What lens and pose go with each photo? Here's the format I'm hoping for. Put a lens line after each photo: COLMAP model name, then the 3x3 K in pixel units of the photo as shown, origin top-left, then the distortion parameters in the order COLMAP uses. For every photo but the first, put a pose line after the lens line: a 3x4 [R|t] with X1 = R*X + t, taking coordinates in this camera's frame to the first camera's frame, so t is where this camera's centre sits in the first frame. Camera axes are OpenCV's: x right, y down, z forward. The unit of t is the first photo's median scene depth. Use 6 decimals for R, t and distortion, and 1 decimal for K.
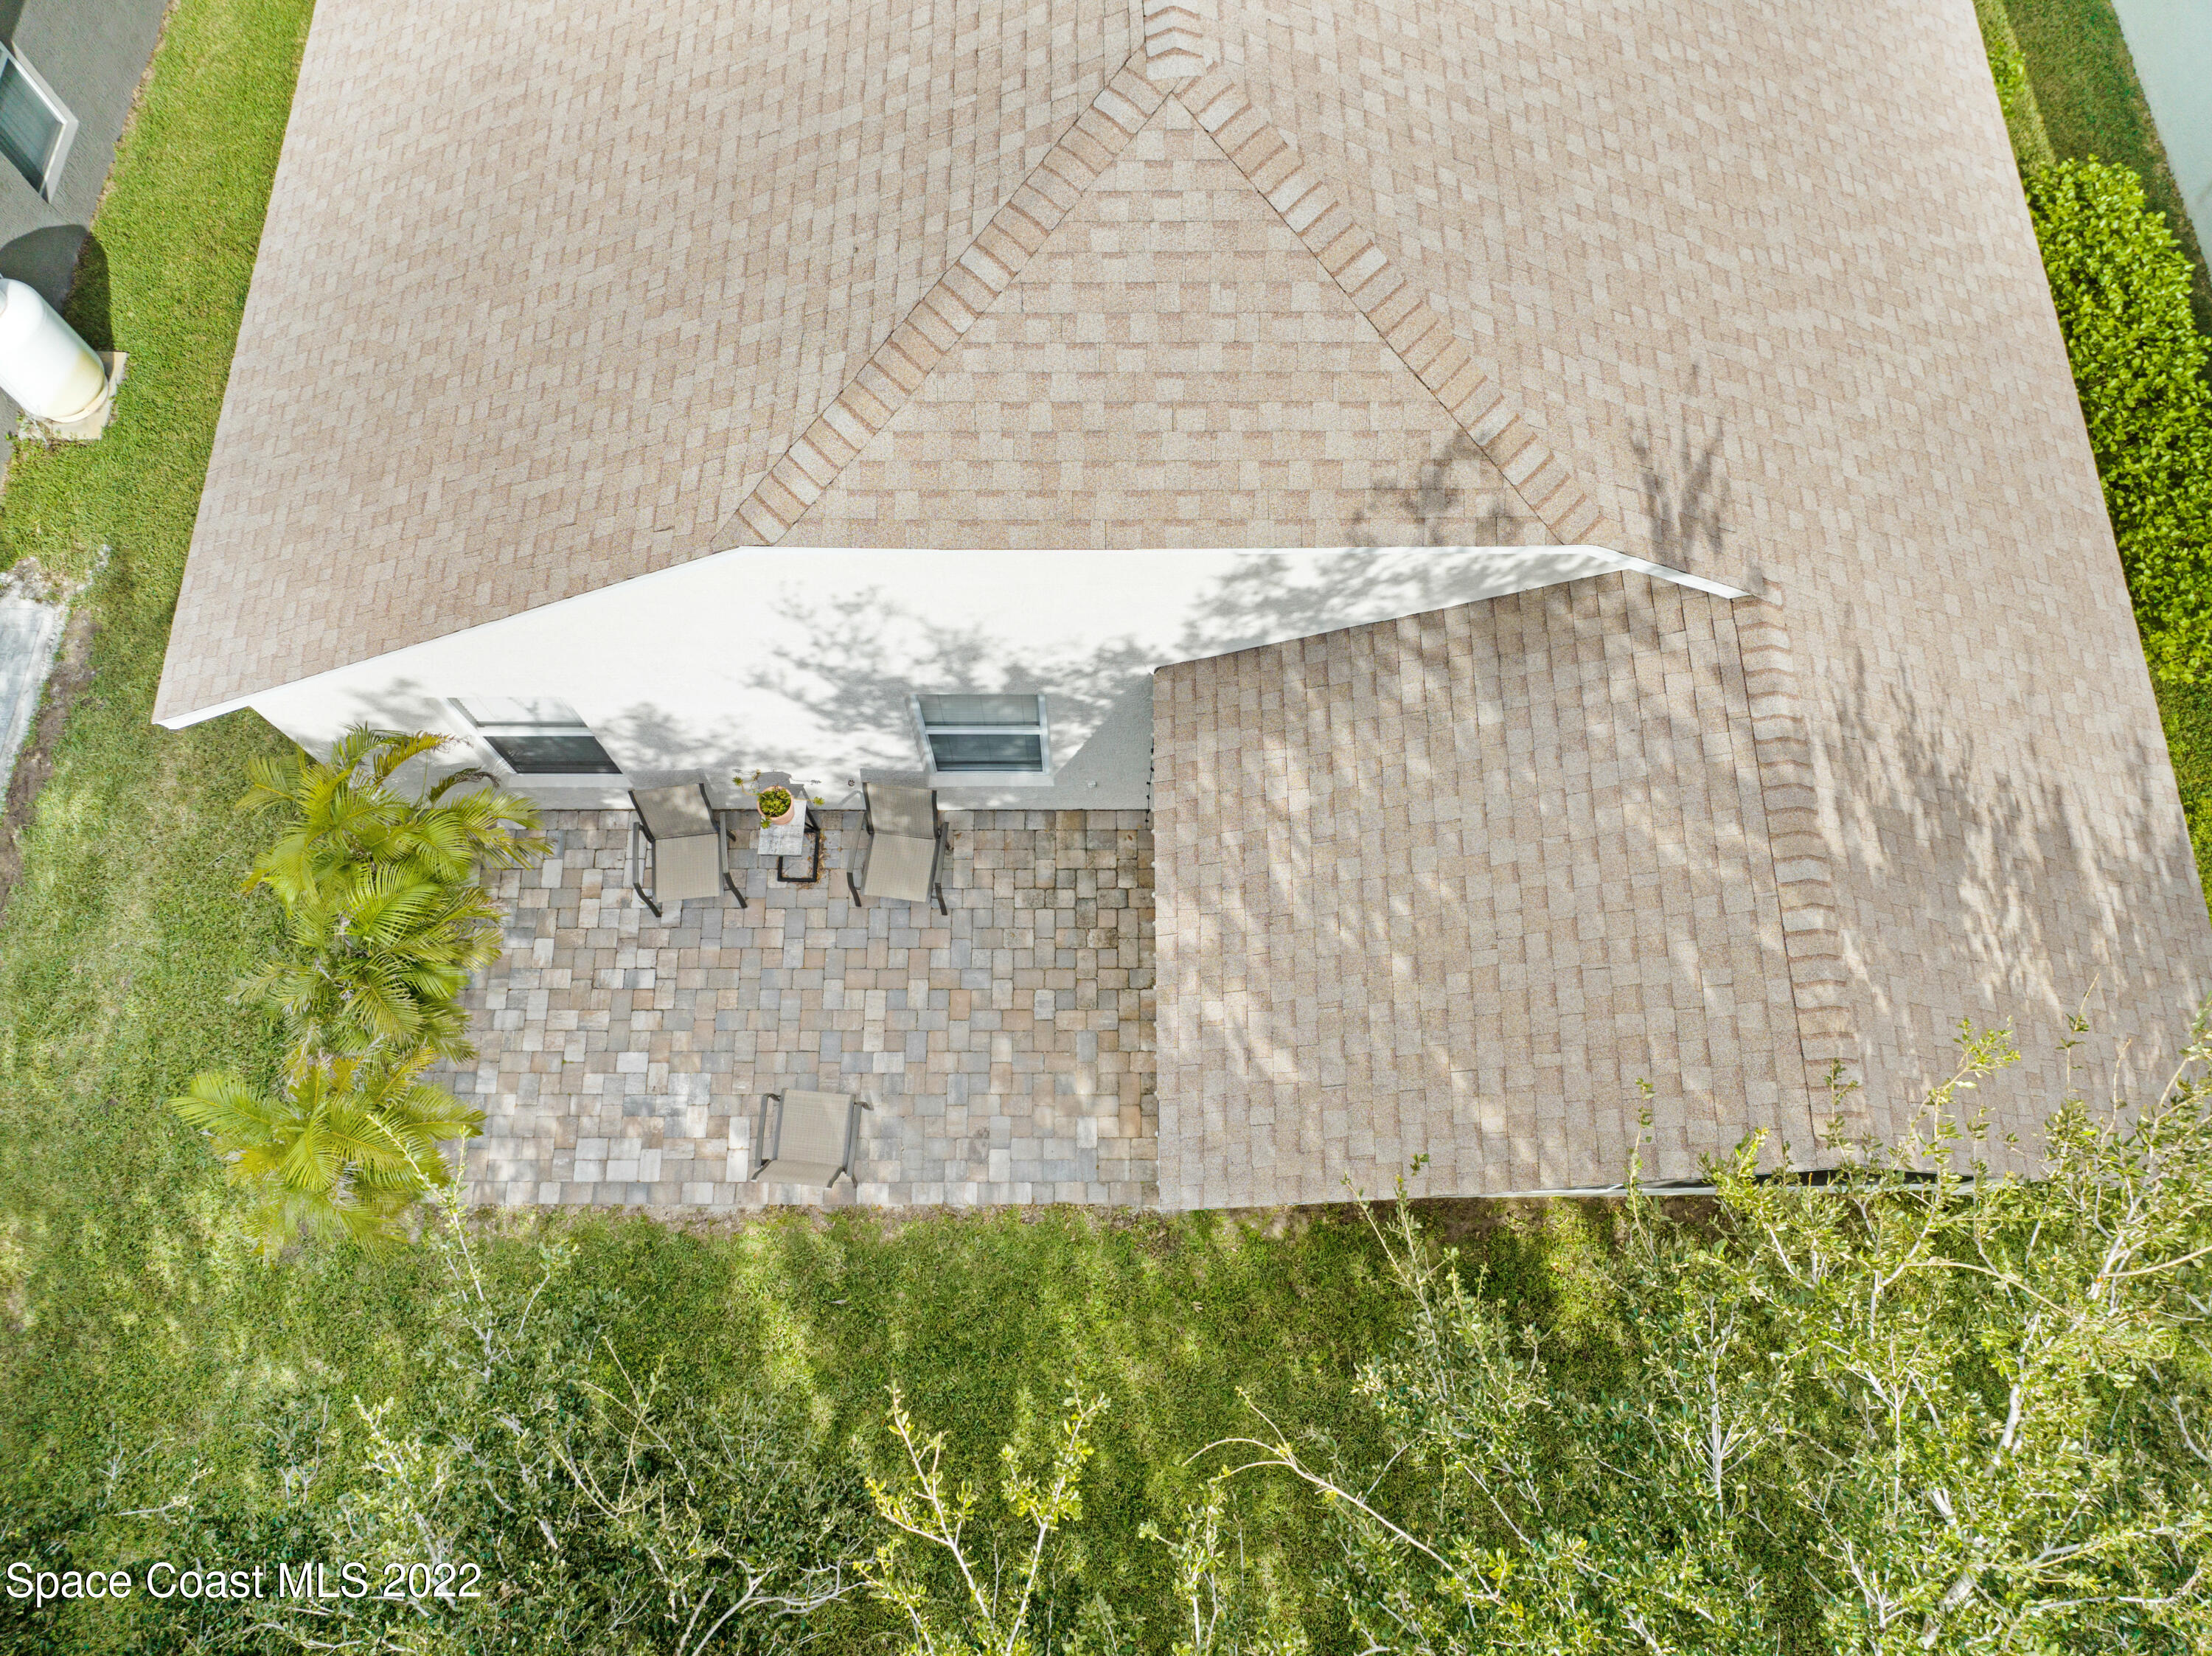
lens RADIAL K [[1562.3, 0, 1106.0], [0, 1562.3, 828.0], [0, 0, 1]] dist [-0.043229, 0.007955]
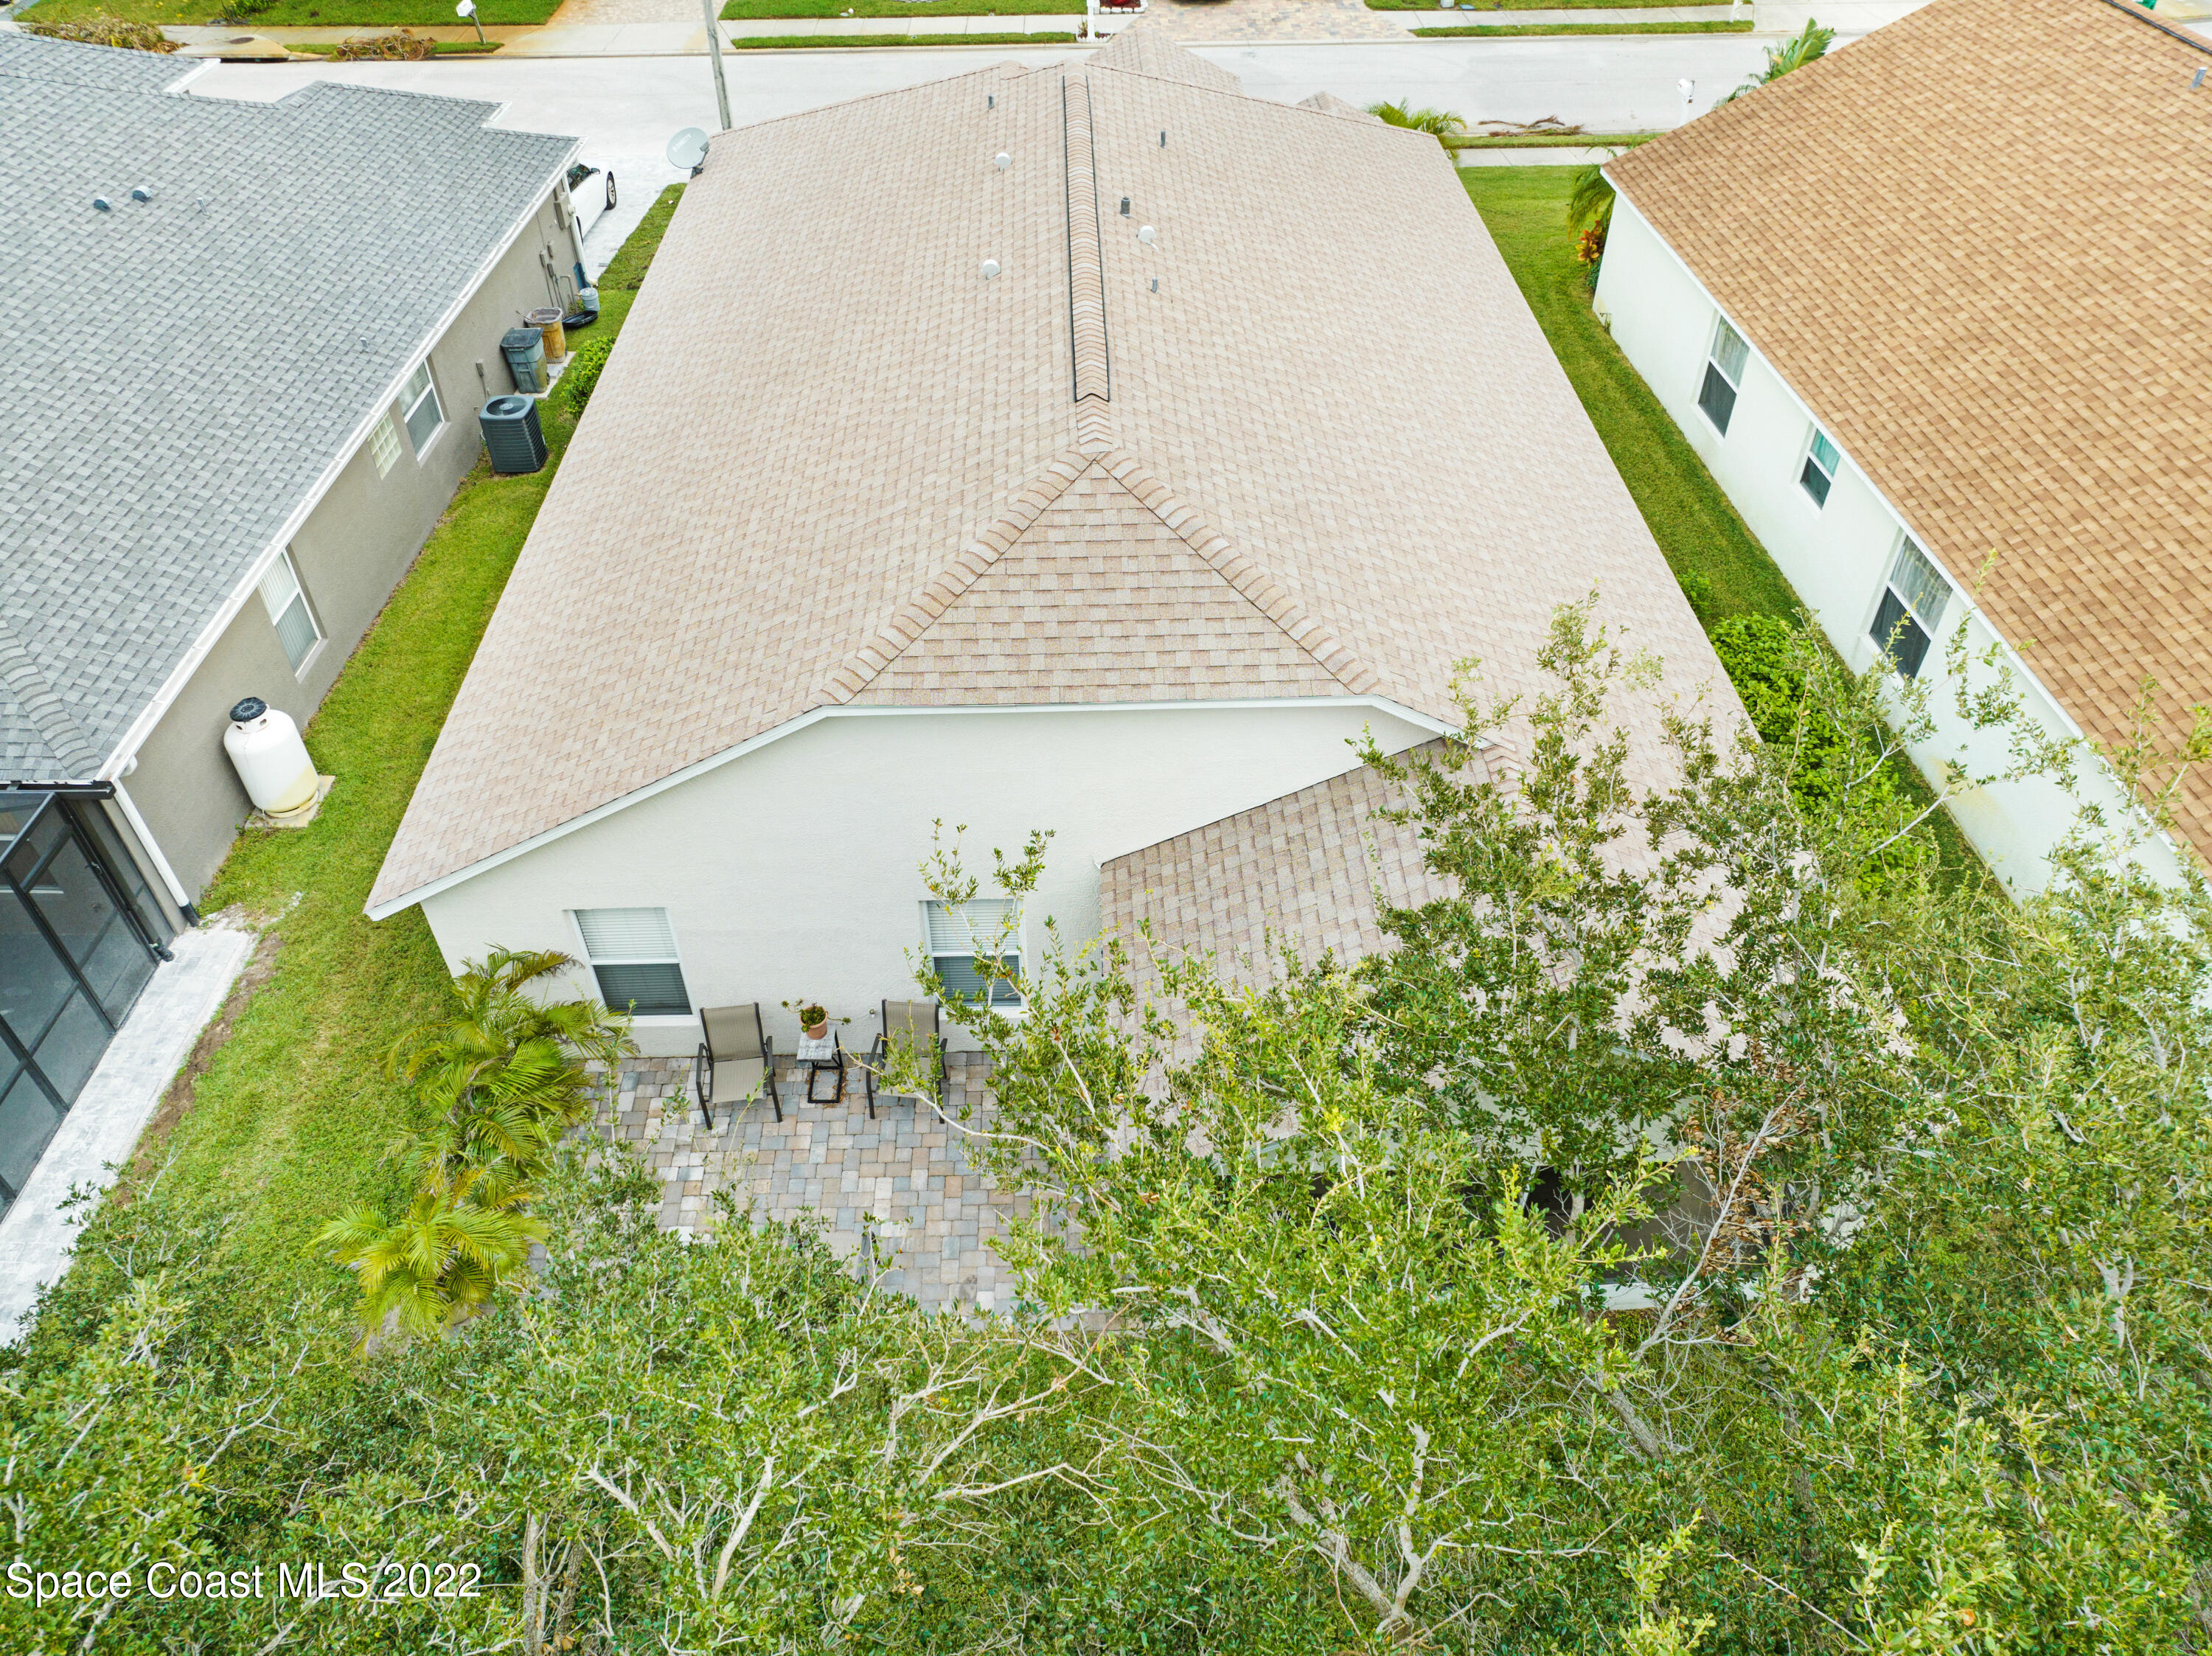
lens RADIAL K [[1562.3, 0, 1106.0], [0, 1562.3, 828.0], [0, 0, 1]] dist [-0.043229, 0.007955]
pose [[0.999592, -0.022255, 0.017918, 0.013616], [0.028010, 0.886995, -0.460929, 0.587097], [-0.005635, 0.461243, 0.887256, -0.286237]]
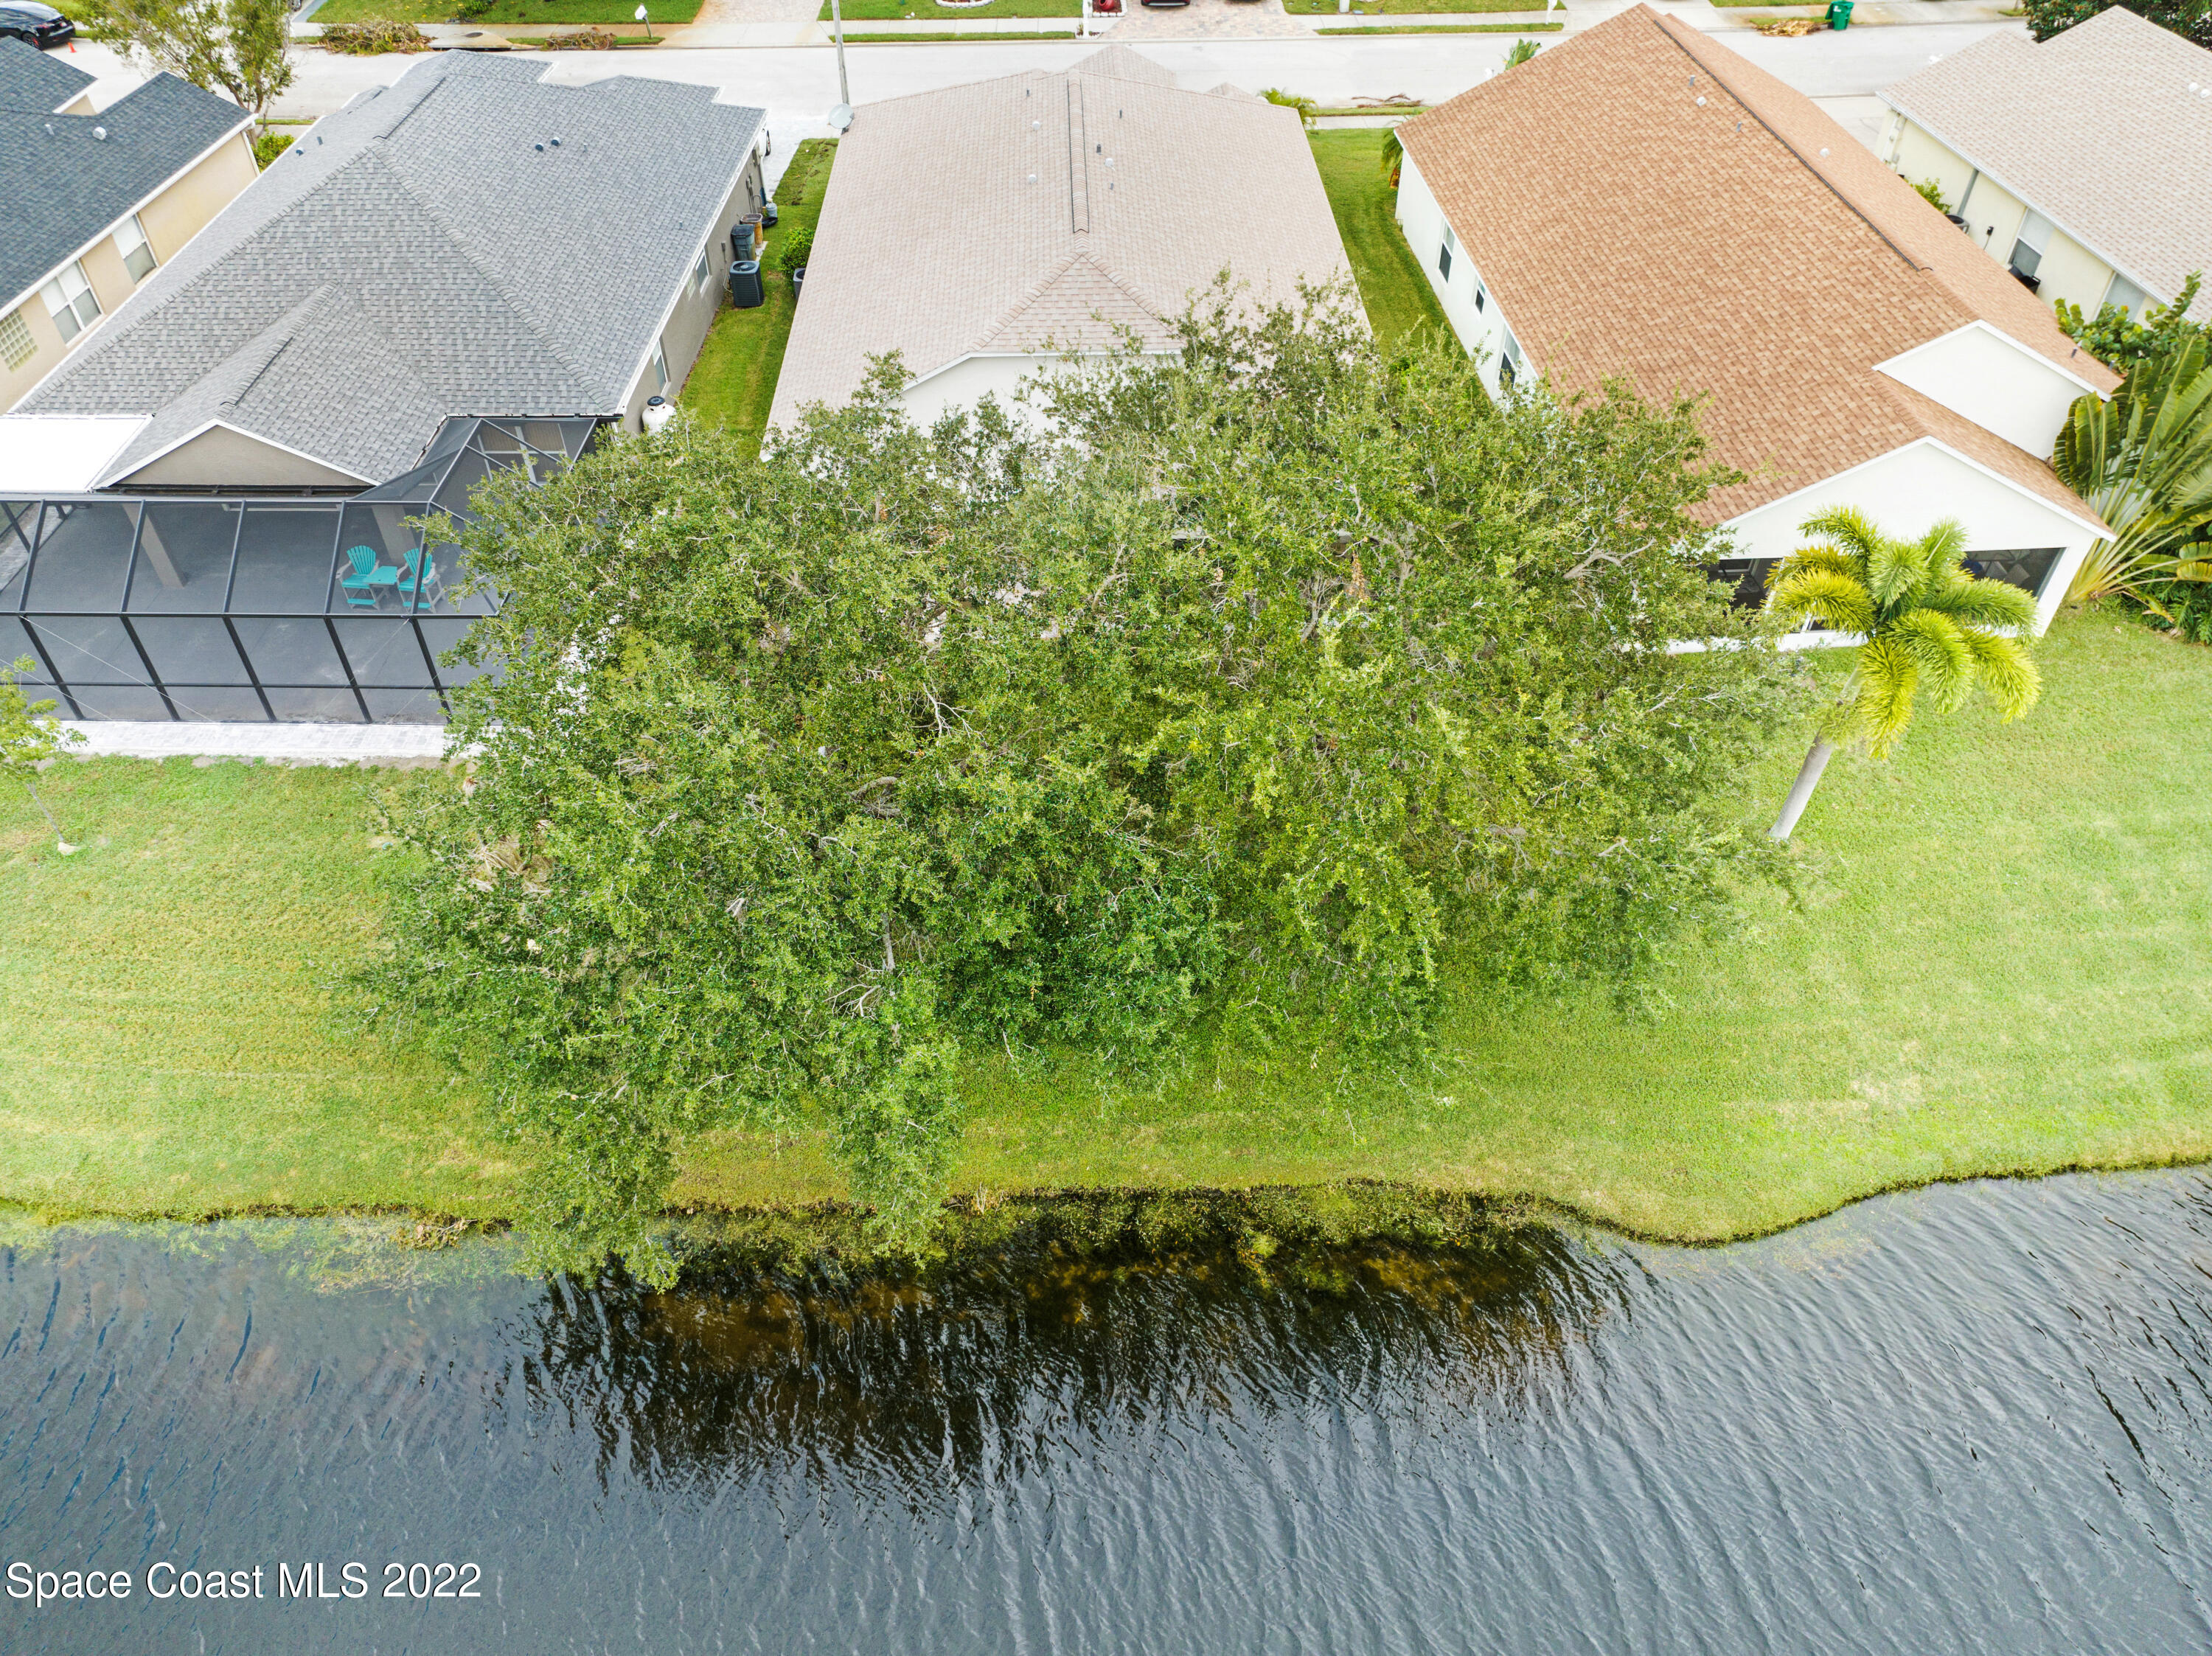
lens RADIAL K [[1564.7, 0, 1110.8], [0, 1564.7, 820.0], [0, 0, 1]] dist [-0.051535, 0.009227]
pose [[0.999550, -0.021501, 0.020894, 0.001653], [0.028553, 0.895193, -0.444763, 2.362582], [-0.009141, 0.445160, 0.895404, -1.756521]]
